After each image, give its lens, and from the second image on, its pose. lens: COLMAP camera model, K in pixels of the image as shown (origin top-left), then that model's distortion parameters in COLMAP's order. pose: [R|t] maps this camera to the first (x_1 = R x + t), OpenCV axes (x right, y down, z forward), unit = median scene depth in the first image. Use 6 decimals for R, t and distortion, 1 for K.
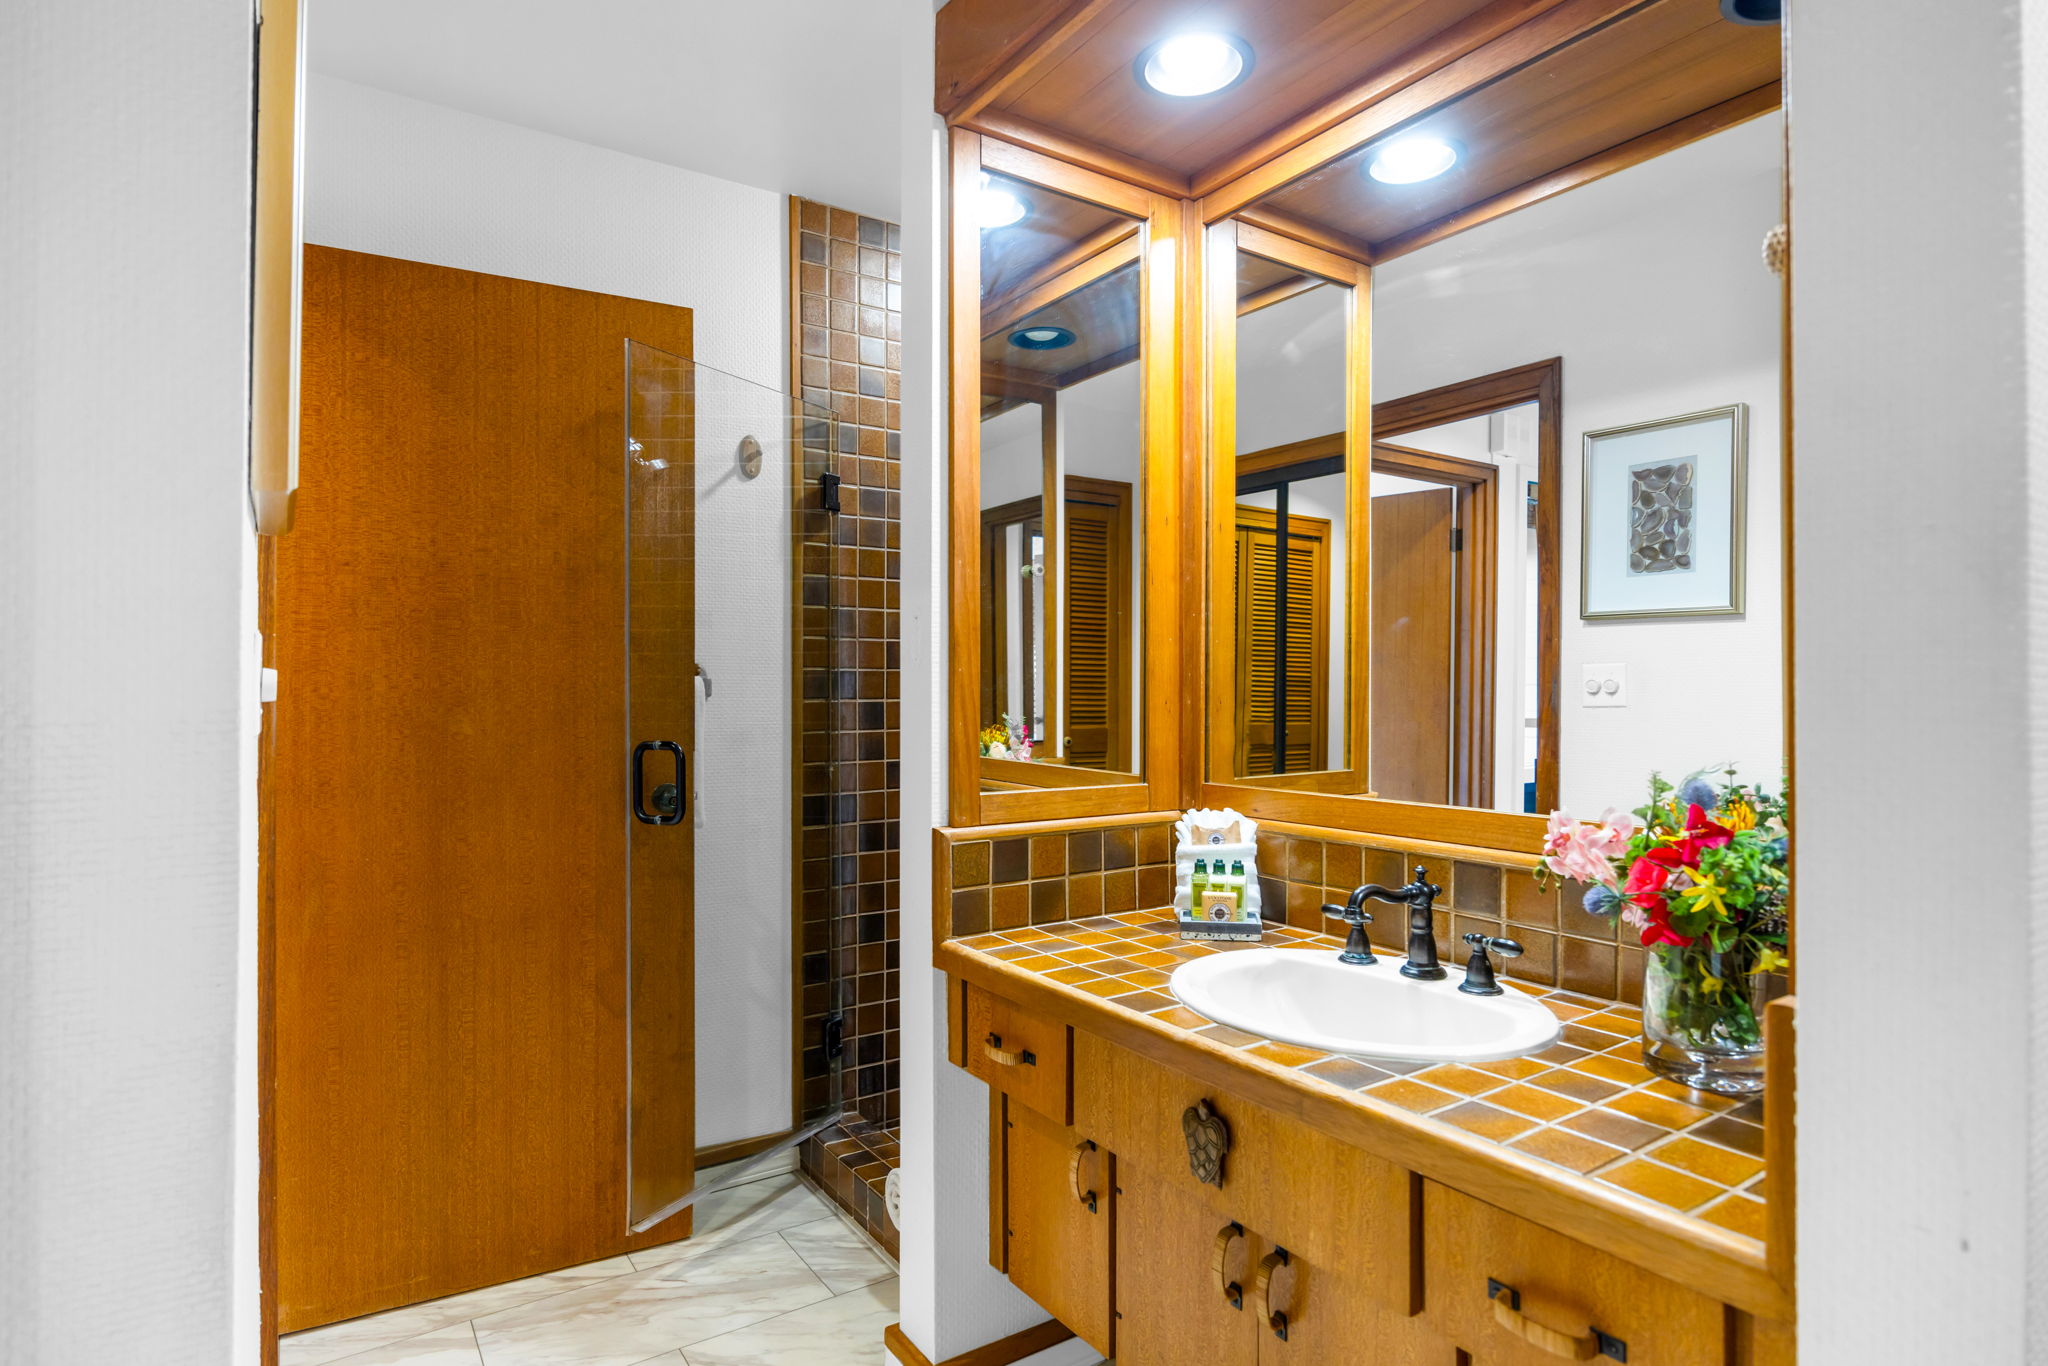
lens RADIAL K [[784.3, 0, 1025.6], [0, 784.3, 695.3], [0, 0, 1]] dist [-0.000186, -0.000015]
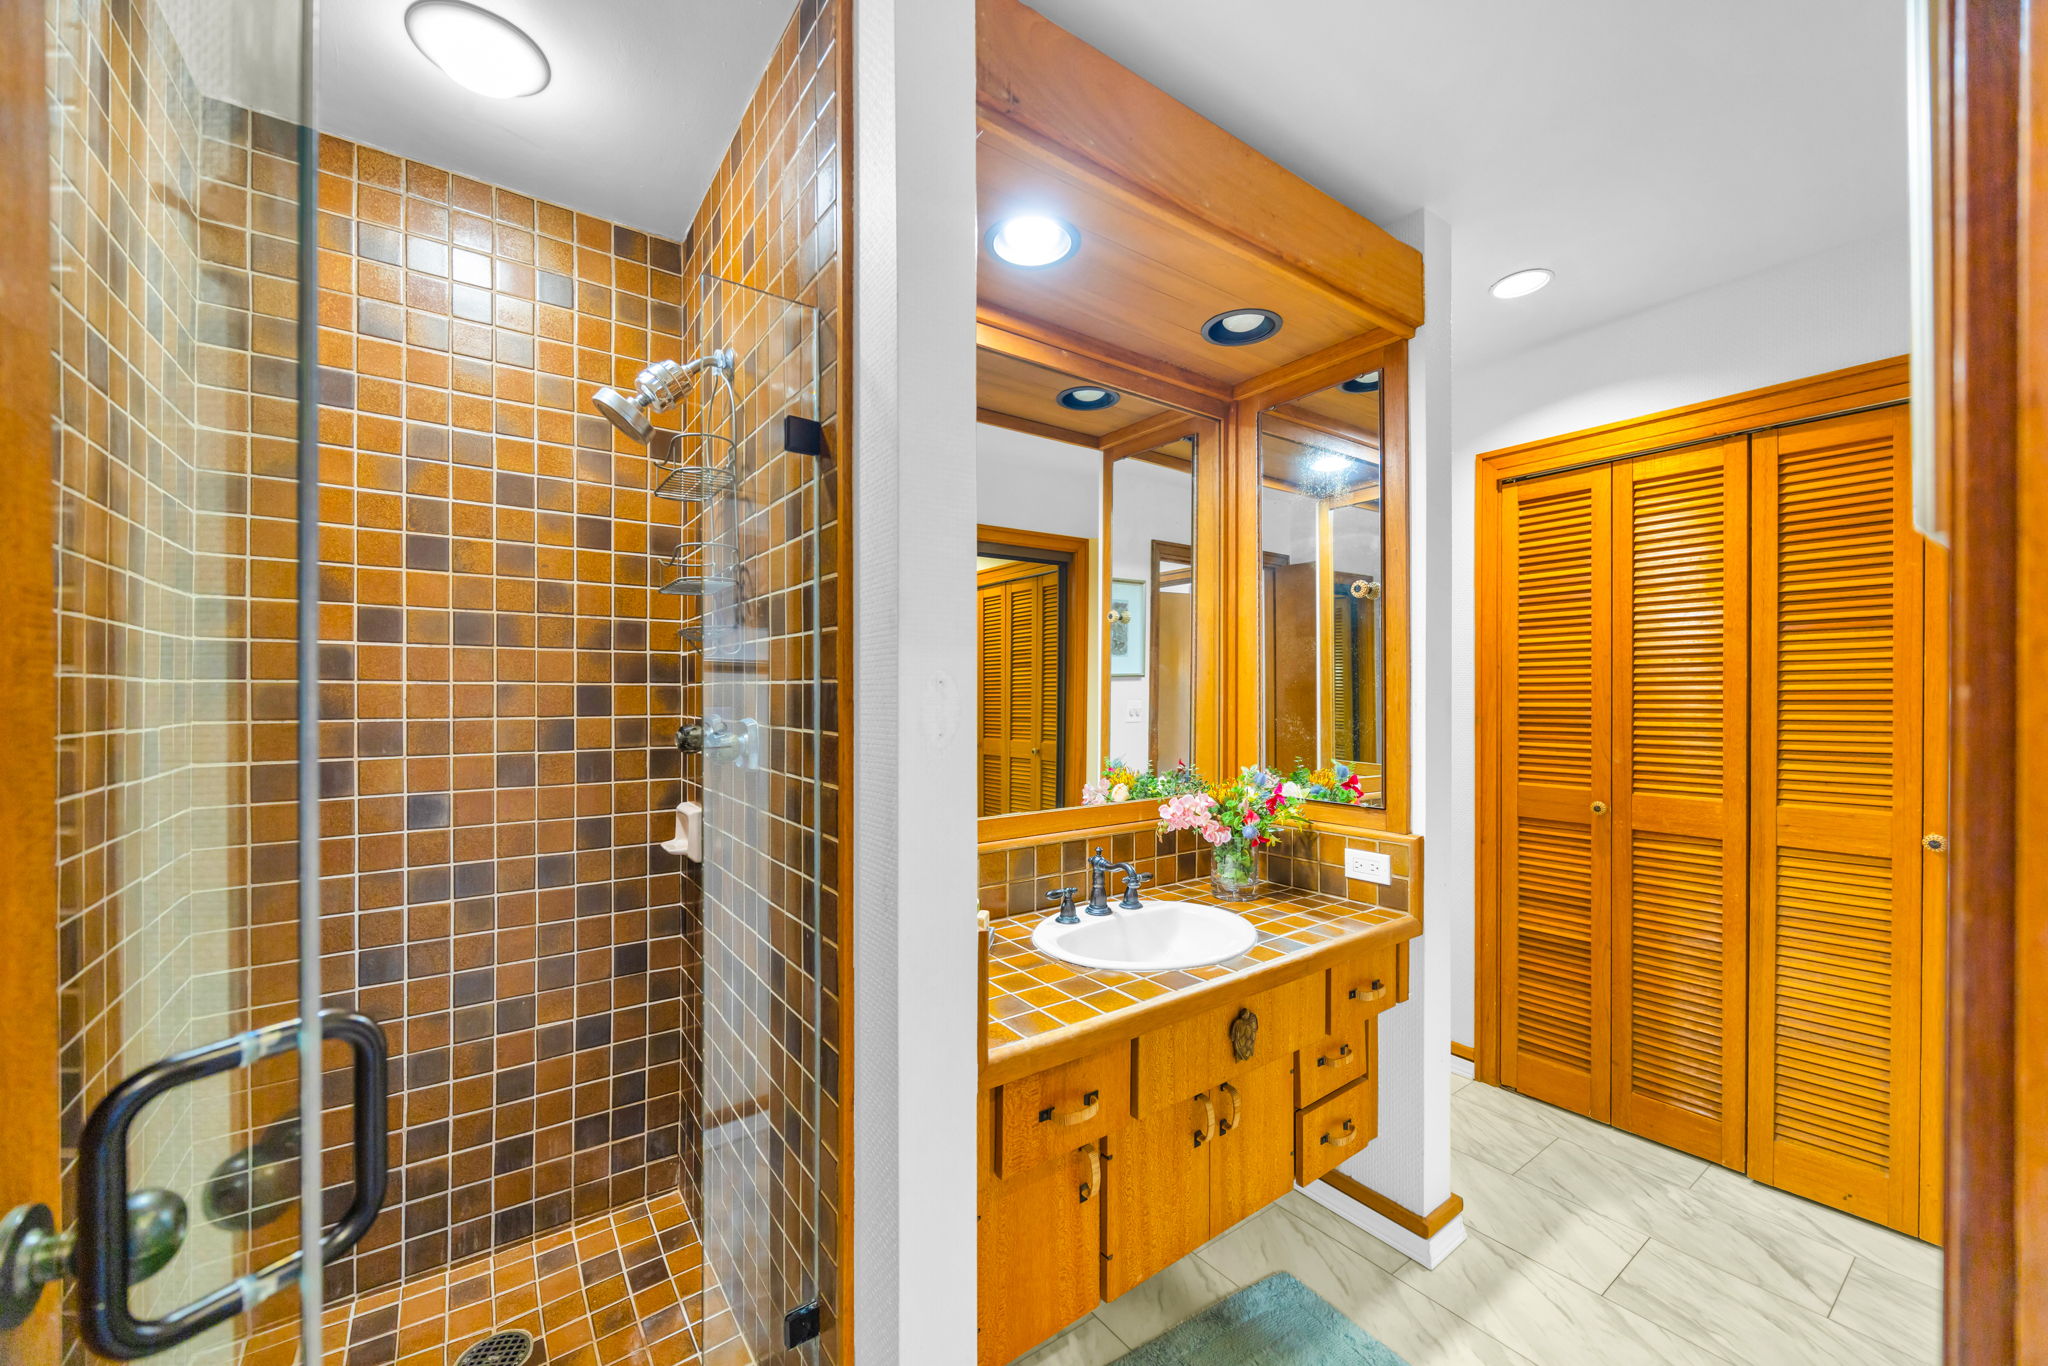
lens RADIAL K [[784.3, 0, 1025.6], [0, 784.3, 695.3], [0, 0, 1]] dist [-0.000186, -0.000015]
pose [[0.122407, -0.007165, 0.992454, -1.177746], [0.006772, 0.999957, 0.006384, -0.088015], [-0.992457, 0.005940, 0.122450, 1.109511]]
